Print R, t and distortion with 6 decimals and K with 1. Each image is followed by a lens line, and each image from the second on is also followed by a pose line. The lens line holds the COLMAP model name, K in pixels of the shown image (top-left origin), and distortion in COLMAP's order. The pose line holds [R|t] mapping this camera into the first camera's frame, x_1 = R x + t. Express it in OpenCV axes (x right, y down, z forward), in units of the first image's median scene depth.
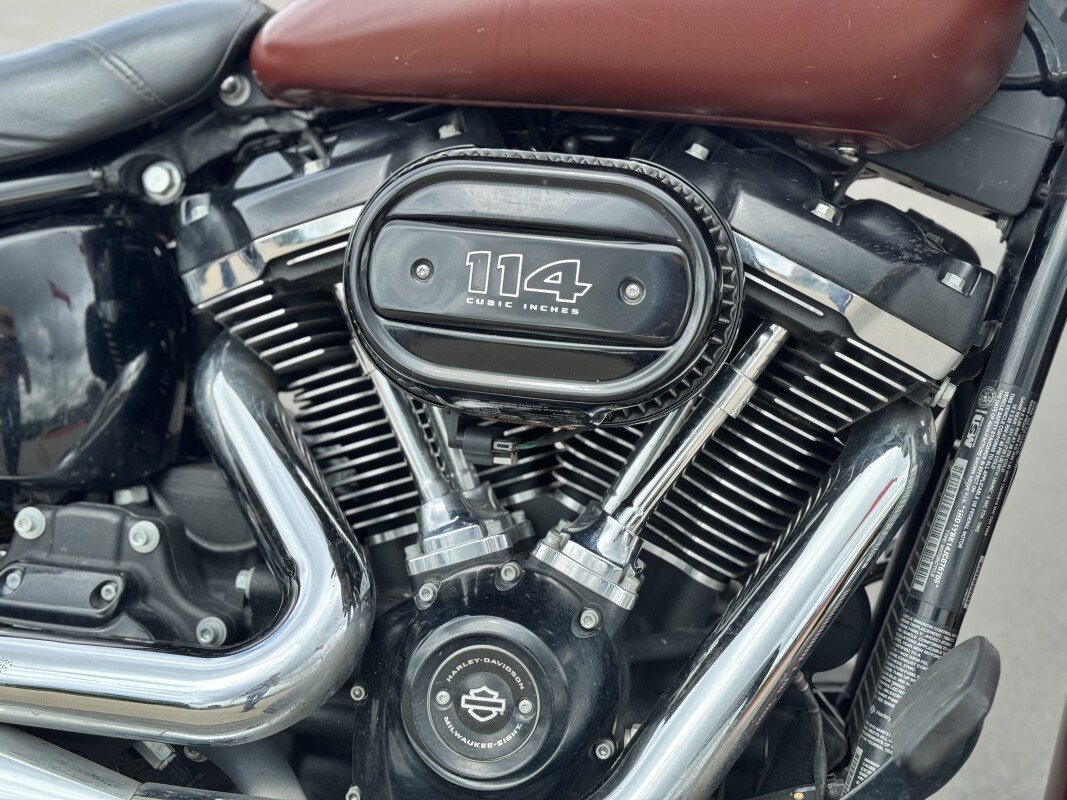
lens RADIAL K [[1526.6, 0, 533.5], [0, 1526.6, 400.0], [0, 0, 1]] dist [0.154993, 0.049411]
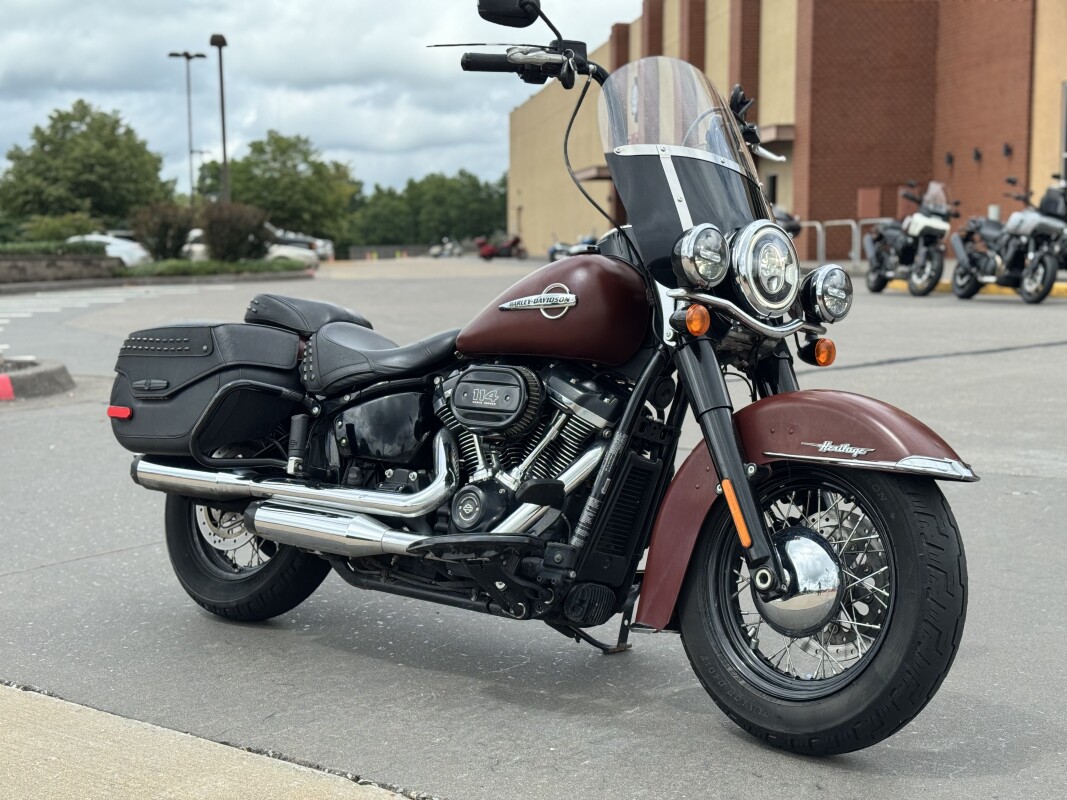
lens RADIAL K [[1526.6, 0, 533.5], [0, 1526.6, 400.0], [0, 0, 1]] dist [0.154993, 0.049411]
pose [[0.882200, -0.011566, -0.470732, 1.746828], [-0.082729, 0.980341, -0.179130, 0.554044], [0.463550, 0.196972, 0.863900, -2.061304]]
